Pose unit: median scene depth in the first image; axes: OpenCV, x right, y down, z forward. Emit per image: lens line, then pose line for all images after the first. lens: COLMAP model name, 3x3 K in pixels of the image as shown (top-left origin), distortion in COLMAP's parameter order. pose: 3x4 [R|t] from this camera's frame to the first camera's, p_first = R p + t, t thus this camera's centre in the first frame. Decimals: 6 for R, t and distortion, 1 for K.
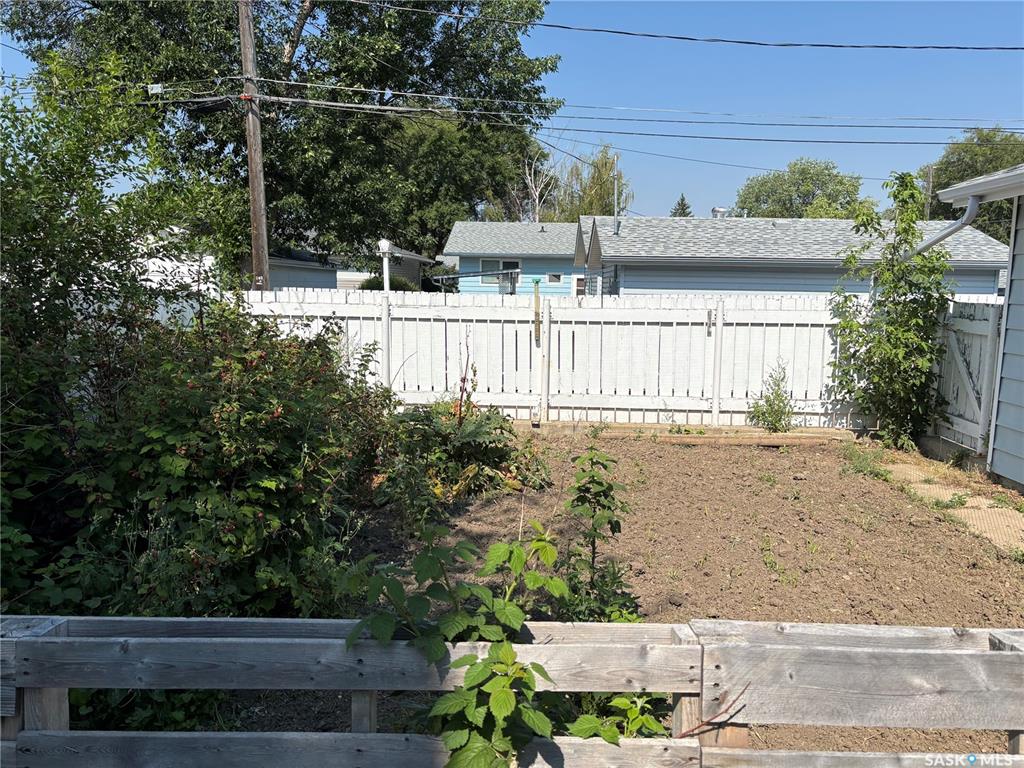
lens RADIAL K [[777.1, 0, 511.3], [0, 777.1, 390.7], [0, 0, 1]] dist [0.046324, -0.046666]
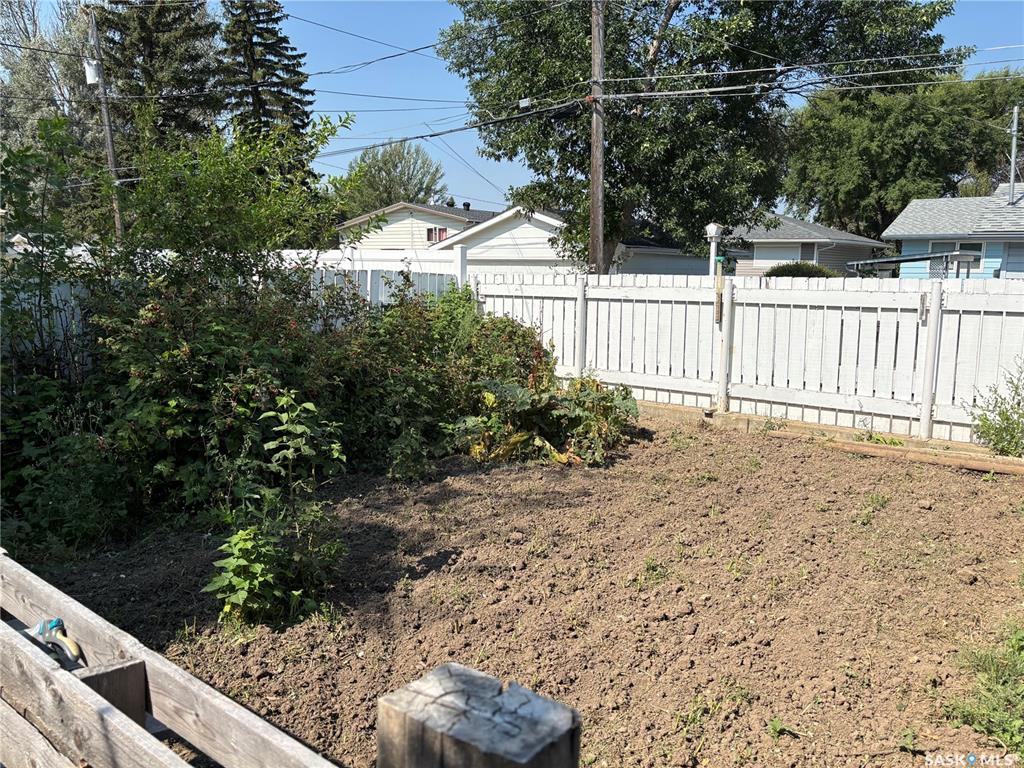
lens RADIAL K [[777.1, 0, 511.2], [0, 777.1, 378.5], [0, 0, 1]] dist [0.046324, -0.046666]
pose [[0.807813, 0.075750, -0.584551, 0.377036], [-0.078544, 0.996697, 0.020615, 0.000671], [0.584182, 0.029260, 0.811095, 0.097478]]
